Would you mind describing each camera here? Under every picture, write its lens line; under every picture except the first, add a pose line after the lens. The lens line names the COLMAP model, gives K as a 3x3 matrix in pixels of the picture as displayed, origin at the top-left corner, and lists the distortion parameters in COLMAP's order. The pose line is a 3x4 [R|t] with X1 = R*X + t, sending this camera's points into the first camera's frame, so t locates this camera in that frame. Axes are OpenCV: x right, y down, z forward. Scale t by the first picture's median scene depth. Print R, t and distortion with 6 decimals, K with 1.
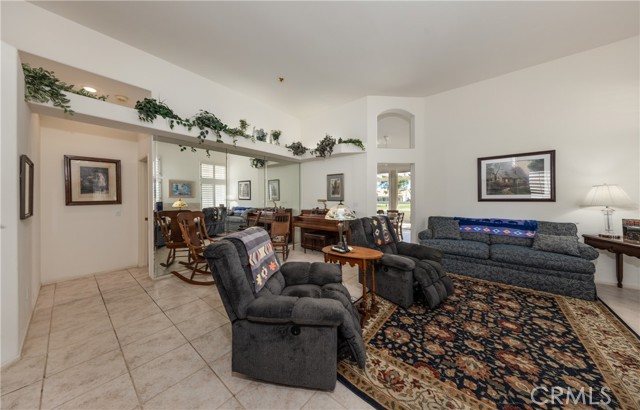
lens RADIAL K [[204.1, 0, 321.2], [0, 204.1, 199.2], [0, 0, 1]] dist [0.003797, -0.000098]
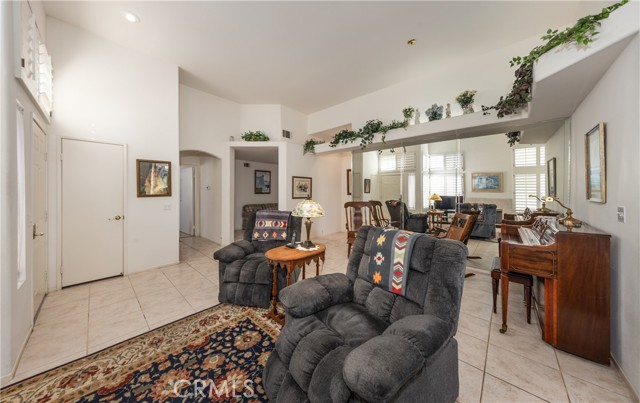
lens RADIAL K [[205.6, 0, 307.5], [0, 205.6, 196.0], [0, 0, 1]] dist [0.001530, 0.000127]
pose [[-0.084395, 0.024794, -0.996124, 0.695024], [-0.012420, 0.999587, 0.025933, -0.007368], [0.996355, 0.014560, -0.084052, 0.739265]]
